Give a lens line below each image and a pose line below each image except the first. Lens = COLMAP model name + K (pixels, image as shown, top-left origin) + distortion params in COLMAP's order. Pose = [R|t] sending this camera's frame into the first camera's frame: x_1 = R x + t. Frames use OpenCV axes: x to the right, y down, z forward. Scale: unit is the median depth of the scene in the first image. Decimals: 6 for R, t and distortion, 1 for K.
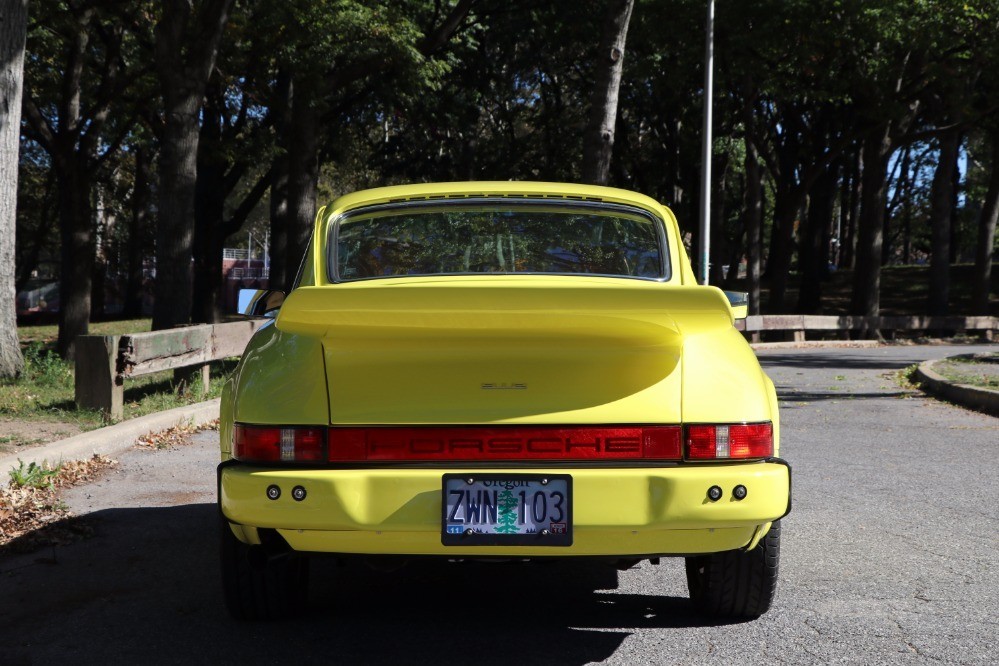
lens RADIAL K [[2698.1, 0, 475.2], [0, 2698.1, 335.0], [0, 0, 1]] dist [0.434914, 1.169064]
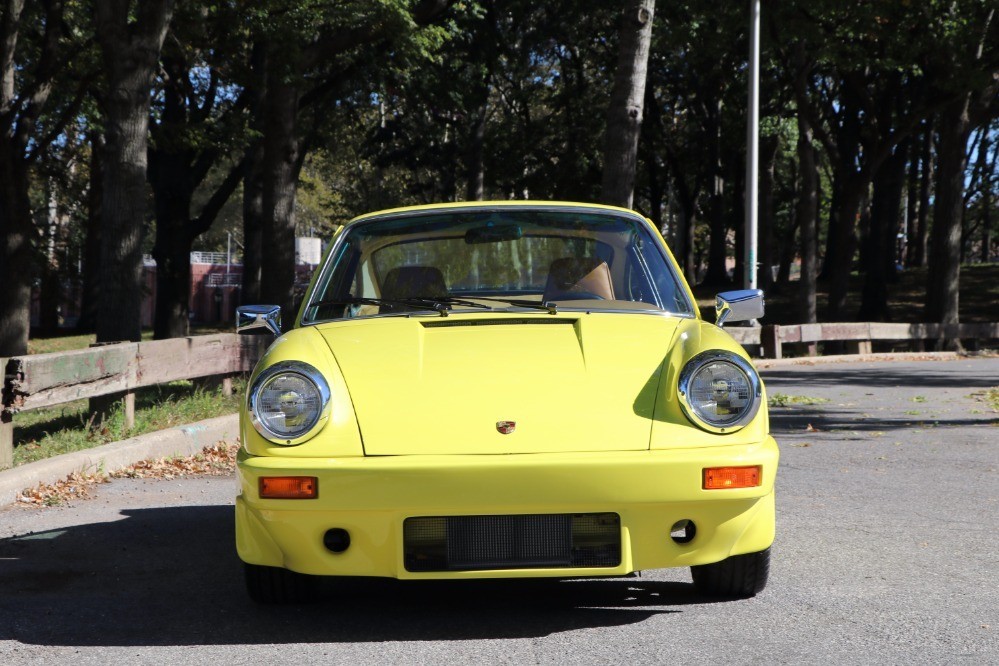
lens RADIAL K [[2698.1, 0, 475.2], [0, 2698.1, 335.0], [0, 0, 1]] dist [0.434914, 1.169064]
pose [[0.999842, -0.008588, -0.015539, 0.010468], [0.008547, 0.999960, -0.002712, -0.002110], [0.015561, 0.002578, 0.999876, 0.139485]]
